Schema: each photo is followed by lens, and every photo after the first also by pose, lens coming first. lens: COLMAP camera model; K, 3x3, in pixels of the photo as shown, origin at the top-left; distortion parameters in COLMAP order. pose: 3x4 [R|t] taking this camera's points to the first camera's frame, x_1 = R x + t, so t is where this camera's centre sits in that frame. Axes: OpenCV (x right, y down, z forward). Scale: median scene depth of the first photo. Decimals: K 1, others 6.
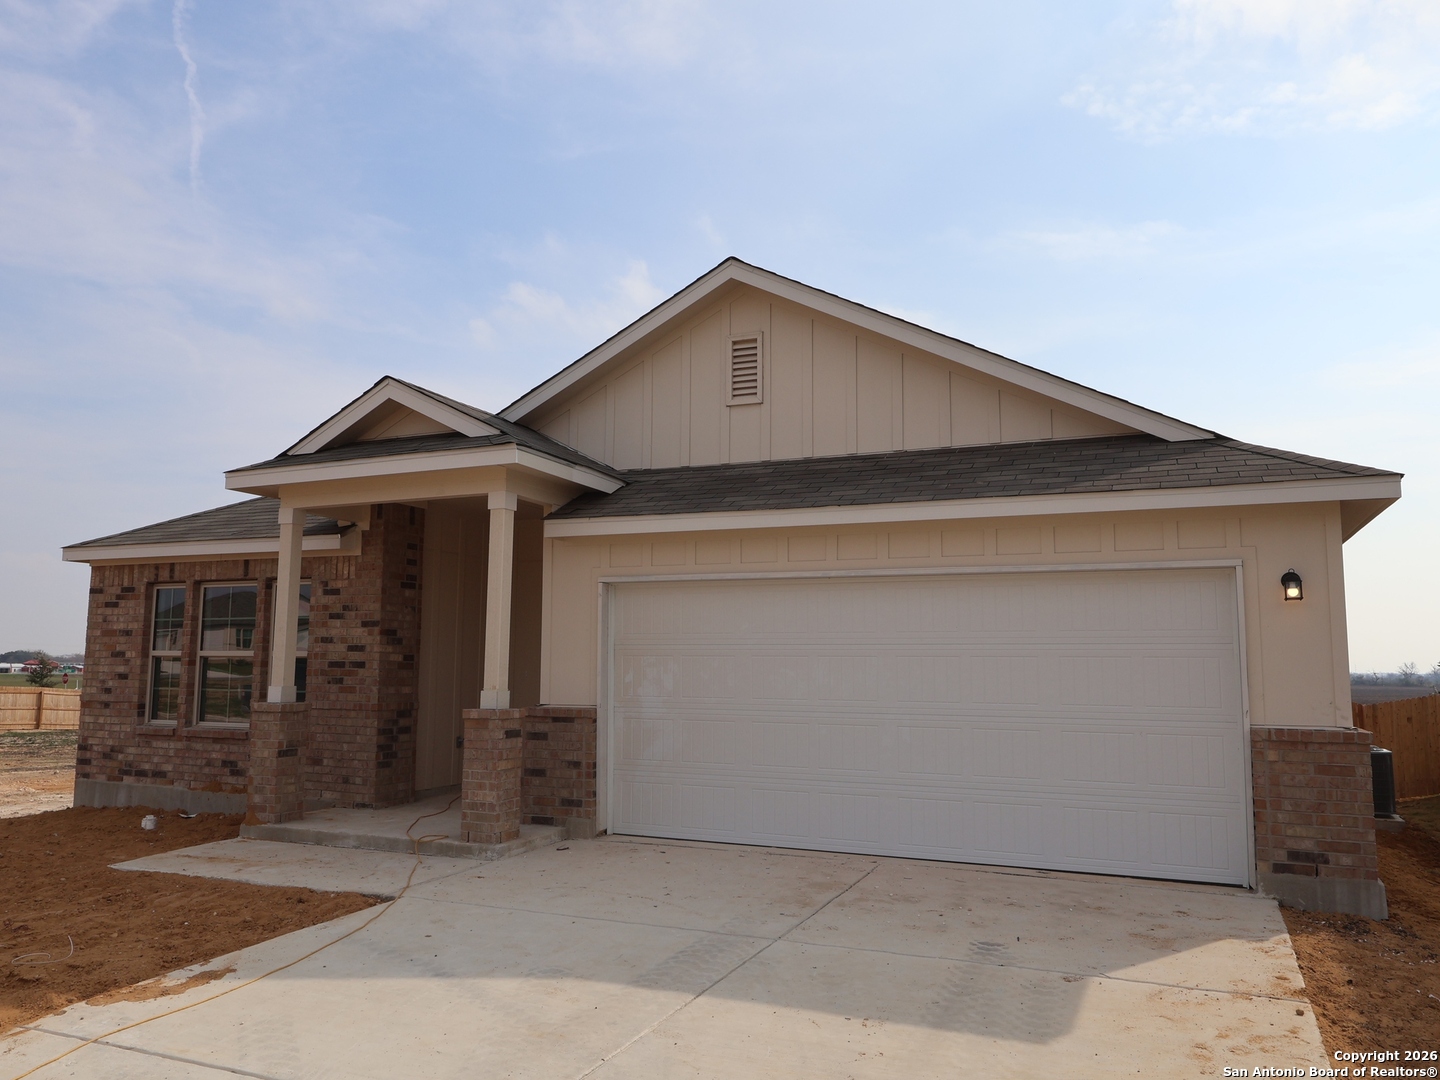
lens RADIAL K [[1034.5, 0, 719.2], [0, 1034.5, 542.5], [0, 0, 1]] dist [0.004294, 0.005181]
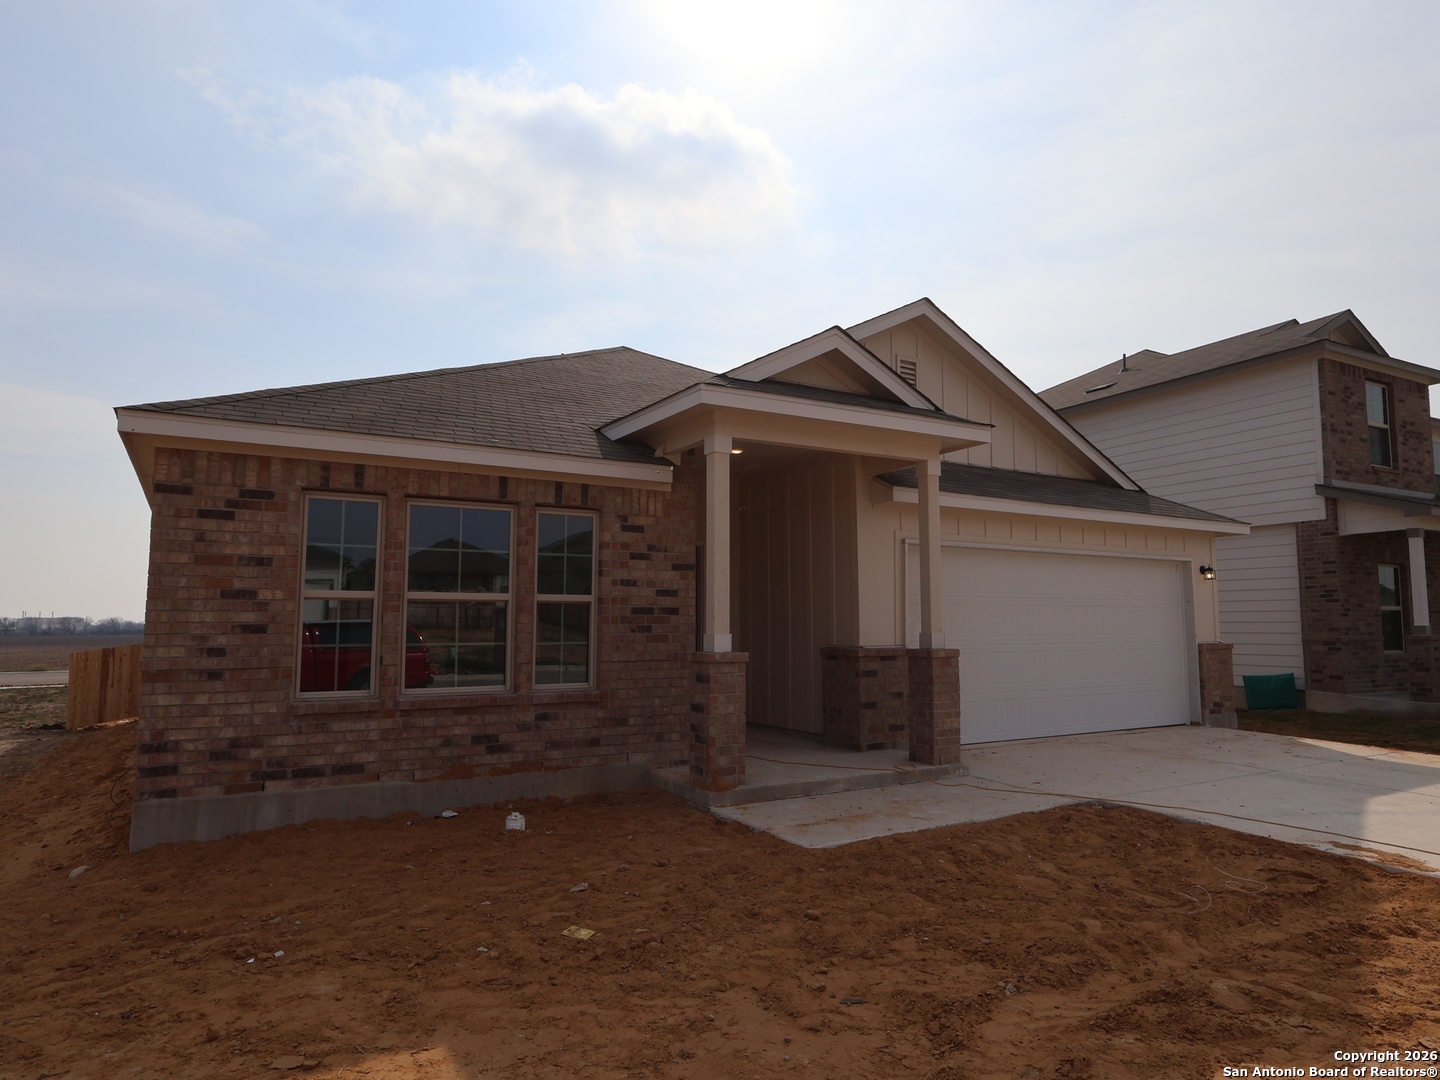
lens RADIAL K [[884.3, 0, 719.6], [0, 884.3, 537.4], [0, 0, 1]] dist [0.006375, -0.000588]
pose [[0.593784, 0.069607, 0.801608, -0.899288], [-0.092013, 0.995590, -0.018294, 0.059882], [-0.799346, -0.062896, 0.597570, 0.473117]]
